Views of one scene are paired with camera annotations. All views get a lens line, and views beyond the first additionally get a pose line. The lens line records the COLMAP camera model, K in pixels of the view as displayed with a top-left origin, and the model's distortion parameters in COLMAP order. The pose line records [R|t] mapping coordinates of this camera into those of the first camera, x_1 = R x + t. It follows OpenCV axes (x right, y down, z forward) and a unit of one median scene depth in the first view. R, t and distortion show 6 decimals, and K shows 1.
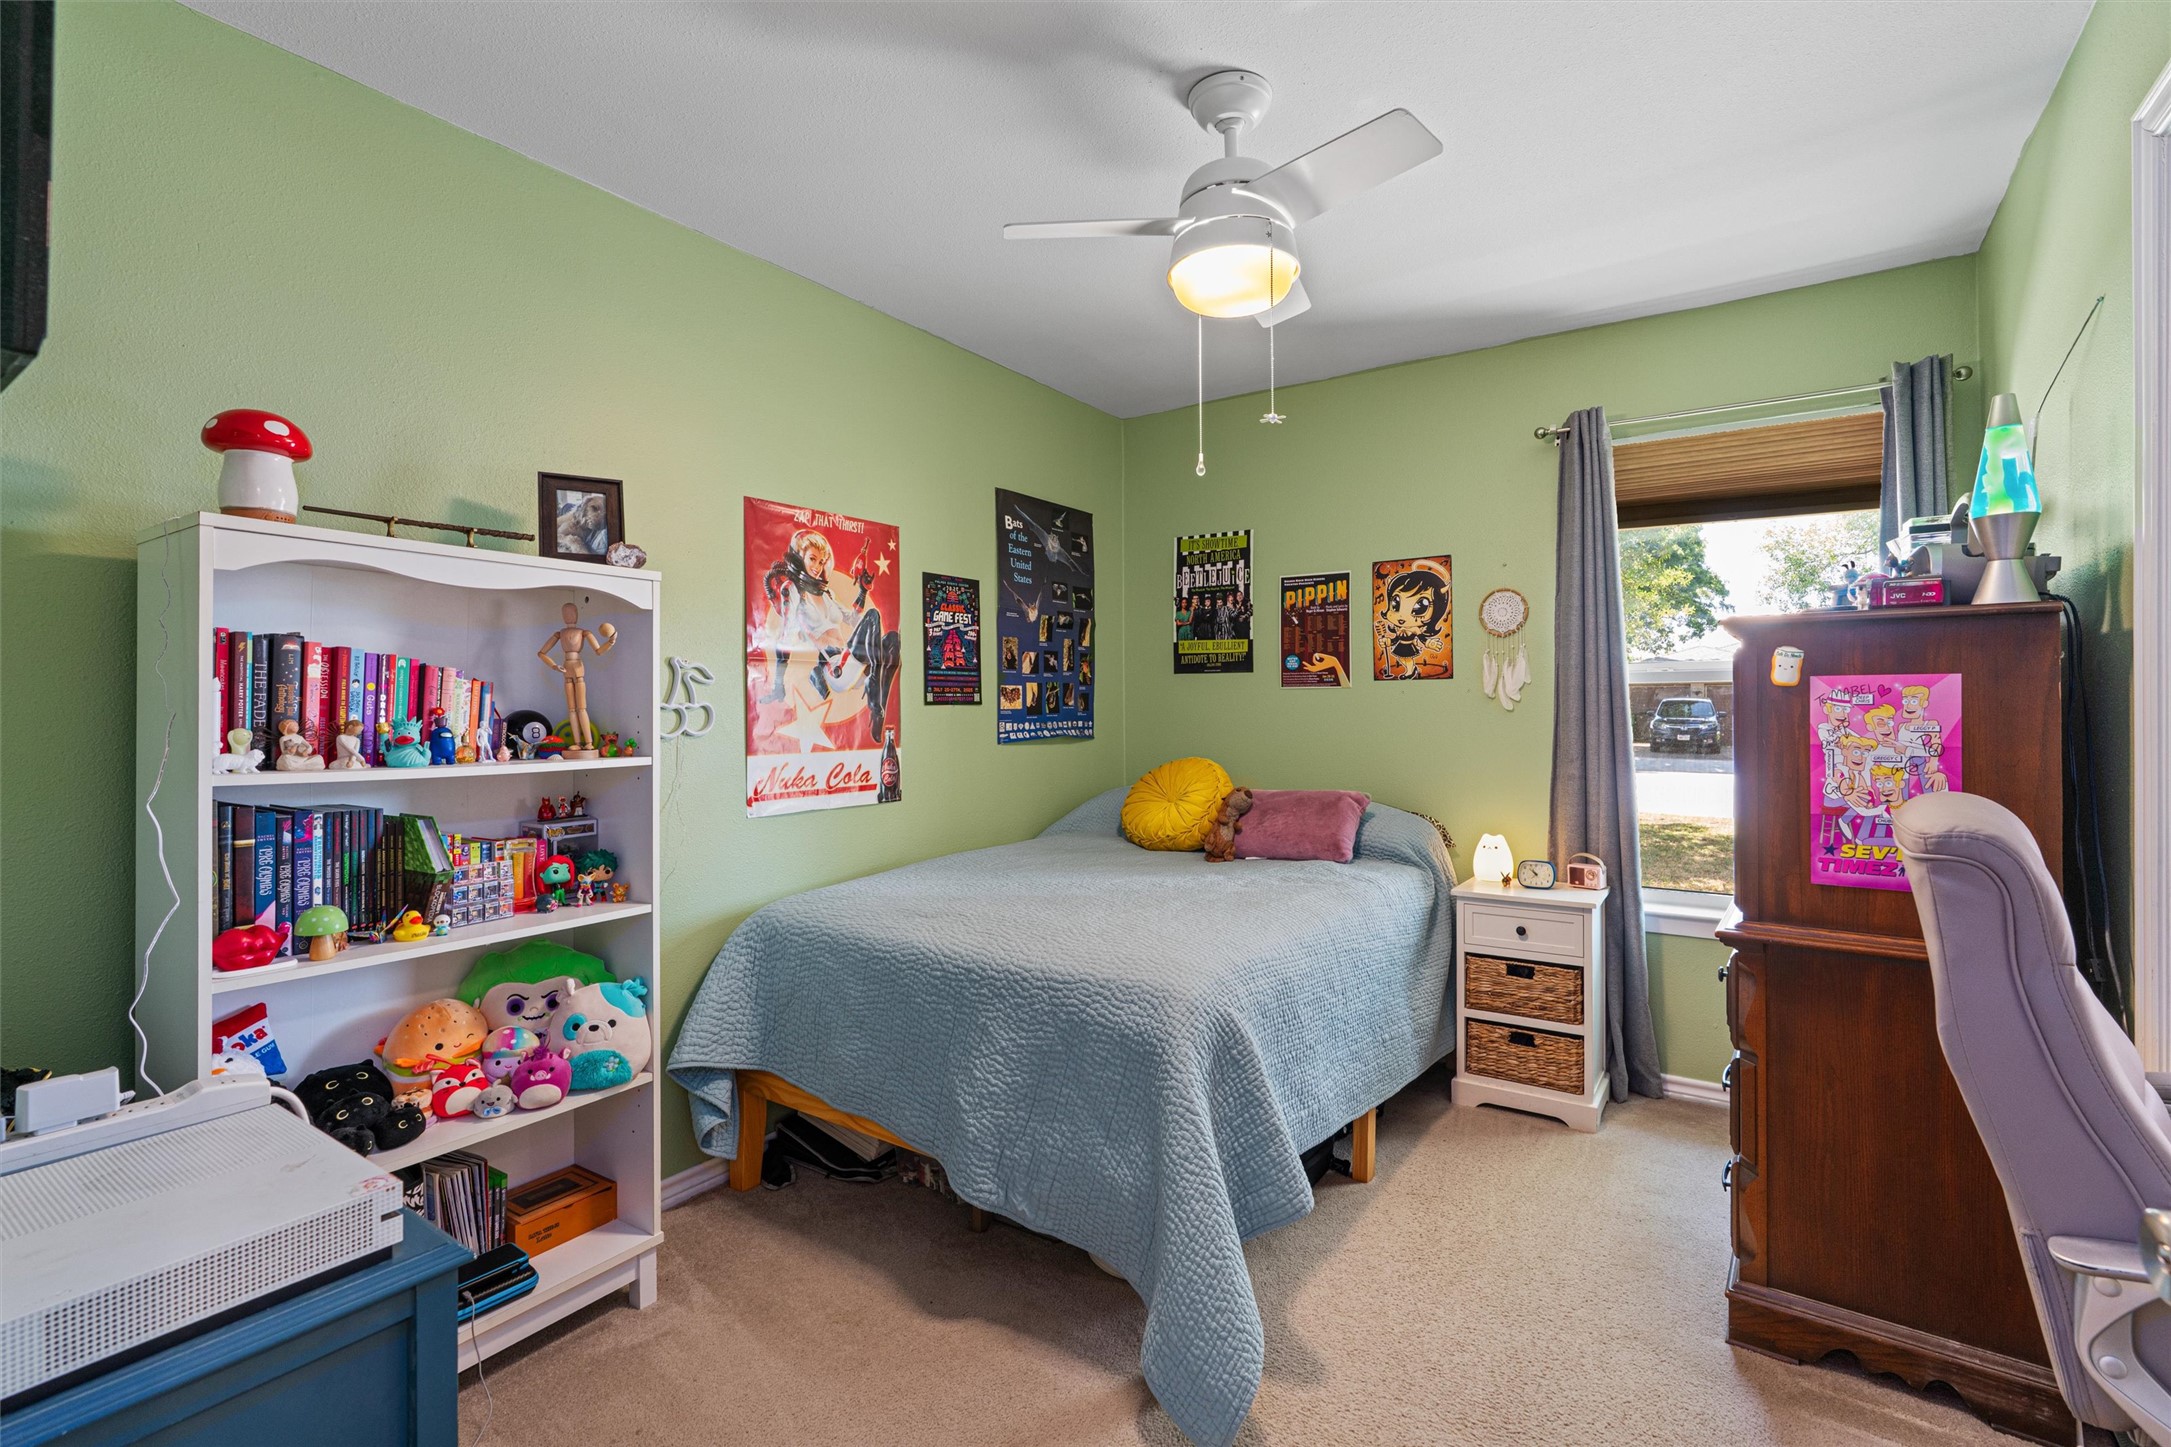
lens RADIAL K [[972.8, 0, 1097.0], [0, 972.8, 708.9], [0, 0, 1]] dist [-0.010591, 0.003231]
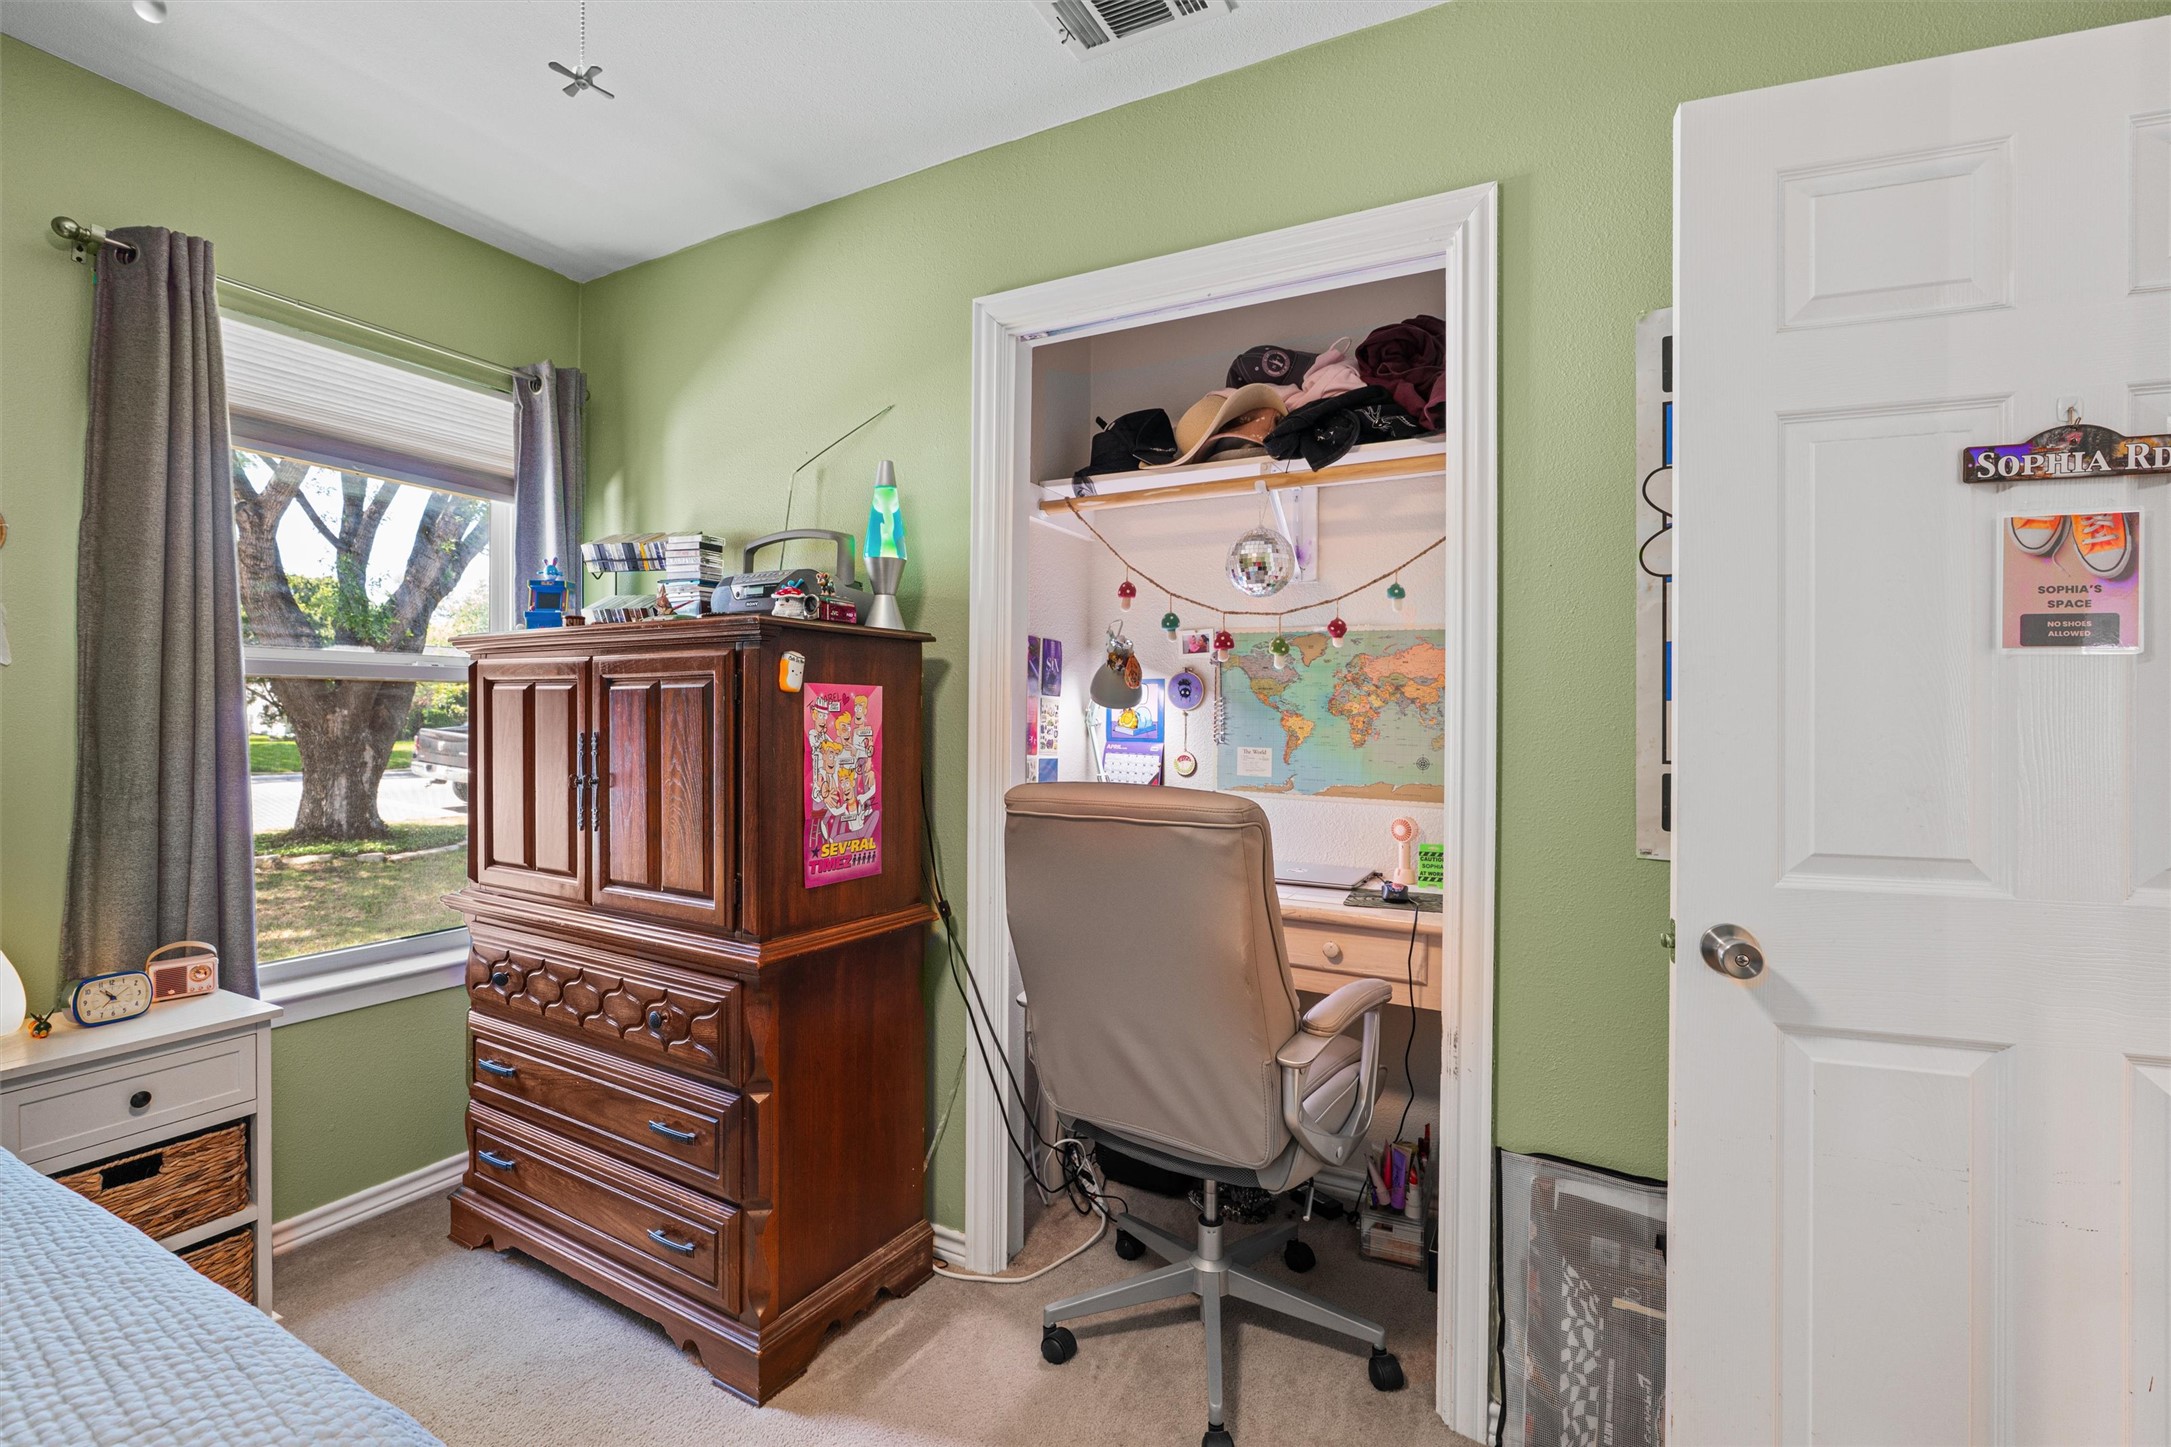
lens RADIAL K [[972.8, 0, 1092.8], [0, 972.8, 719.4], [0, 0, 1]] dist [-0.010591, 0.003231]
pose [[-0.102977, -0.005570, 0.994668, -0.303640], [-0.006198, 0.999969, 0.004958, -0.002832], [-0.994664, -0.005655, -0.103008, 0.821556]]
